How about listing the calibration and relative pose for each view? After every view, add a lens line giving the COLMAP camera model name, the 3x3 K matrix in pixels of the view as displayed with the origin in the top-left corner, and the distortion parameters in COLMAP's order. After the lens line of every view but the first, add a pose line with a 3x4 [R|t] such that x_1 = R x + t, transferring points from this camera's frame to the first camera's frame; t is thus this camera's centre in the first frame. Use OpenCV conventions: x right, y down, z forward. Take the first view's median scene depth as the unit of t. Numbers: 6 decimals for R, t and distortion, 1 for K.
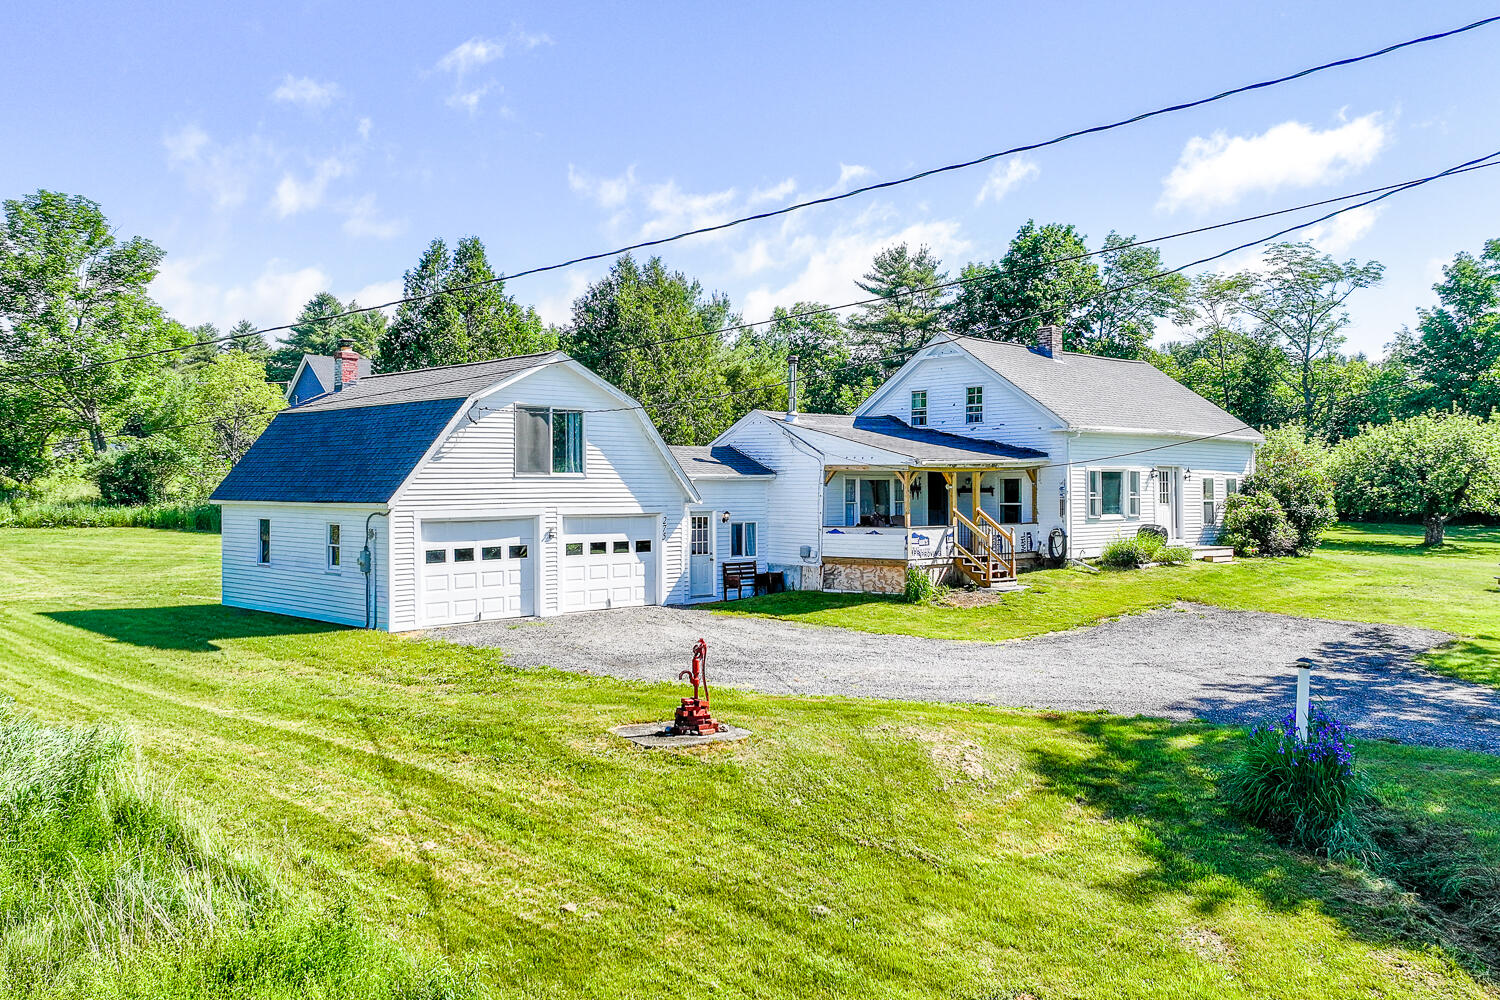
lens RADIAL K [[1246.9, 0, 750.0], [0, 1246.9, 500.0], [0, 0, 1]] dist [-0.001887, -0.000911]
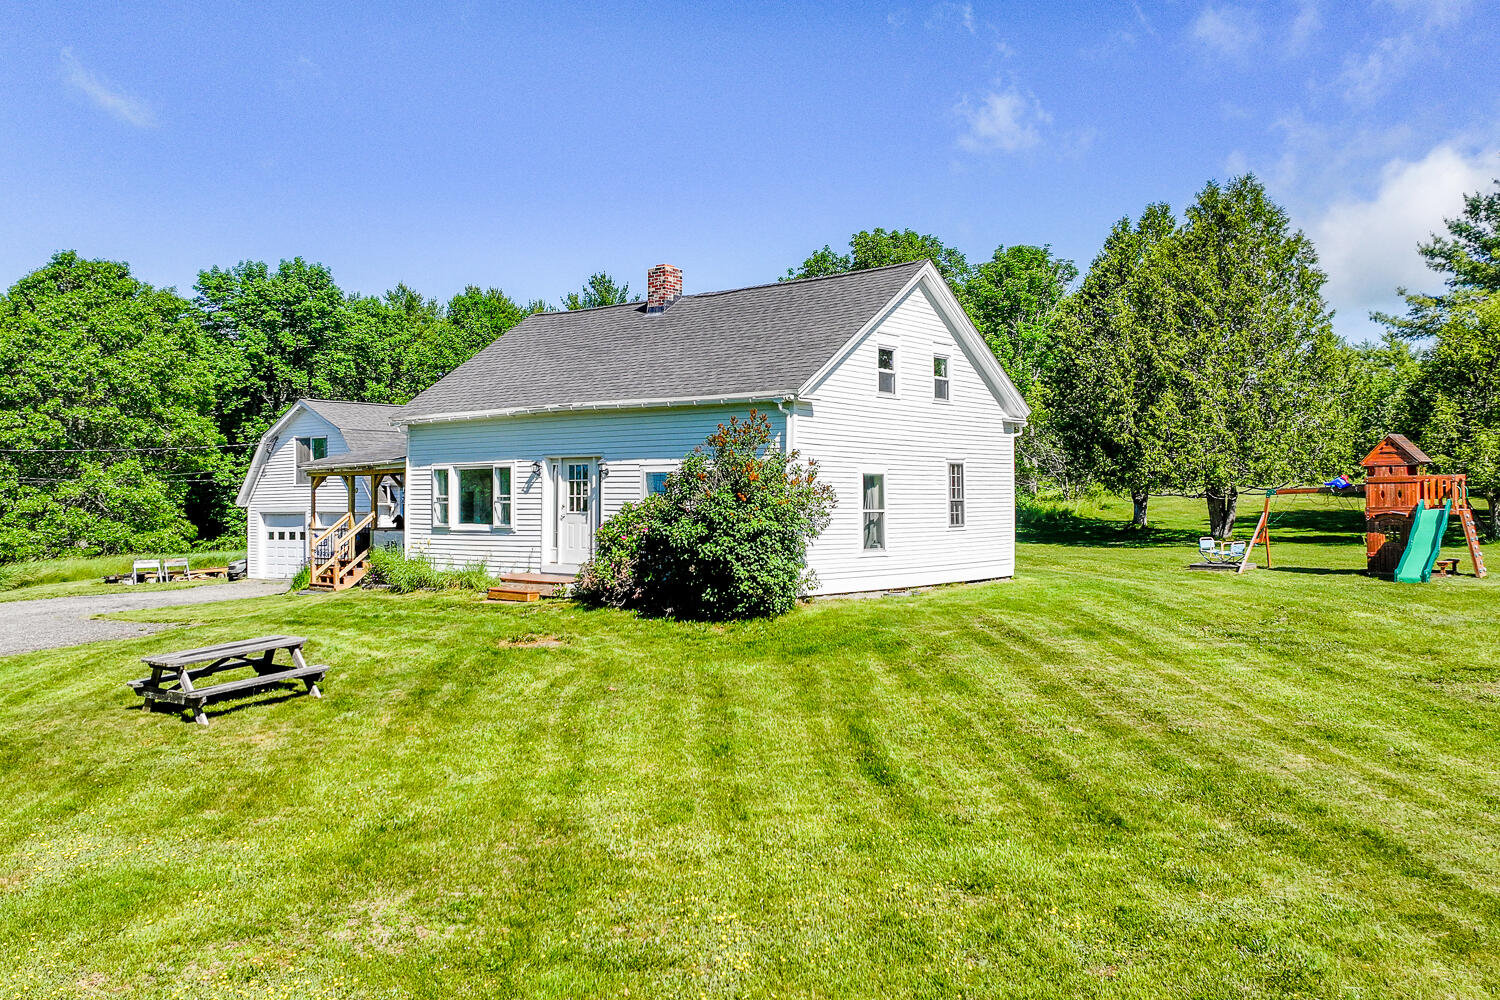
lens RADIAL K [[1246.9, 0, 750.0], [0, 1246.9, 500.0], [0, 0, 1]] dist [-0.001887, -0.000911]
pose [[0.123658, 0.003389, -0.992319, 1.314513], [-0.005528, 0.999981, 0.002726, -0.008236], [0.992310, 0.005149, 0.123674, 1.298121]]
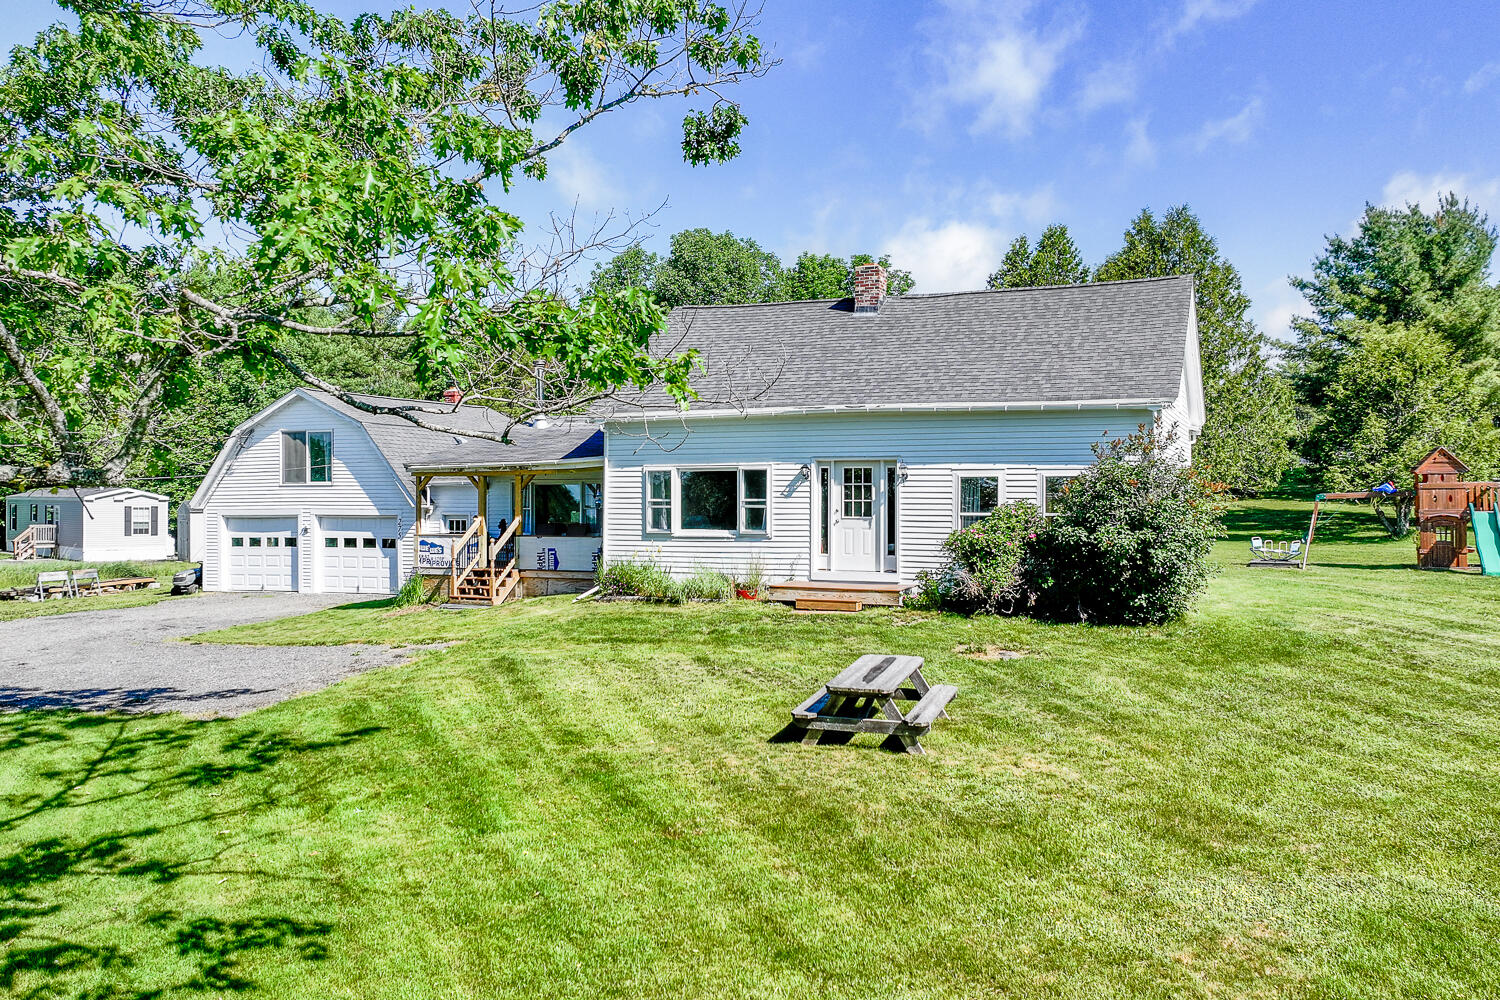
lens RADIAL K [[1246.9, 0, 750.0], [0, 1246.9, 500.0], [0, 0, 1]] dist [-0.001887, -0.000911]
pose [[0.405533, 0.005662, -0.914063, 1.174582], [-0.007551, 0.999967, 0.002844, -0.010122], [0.914049, 0.005749, 0.405562, 0.876361]]
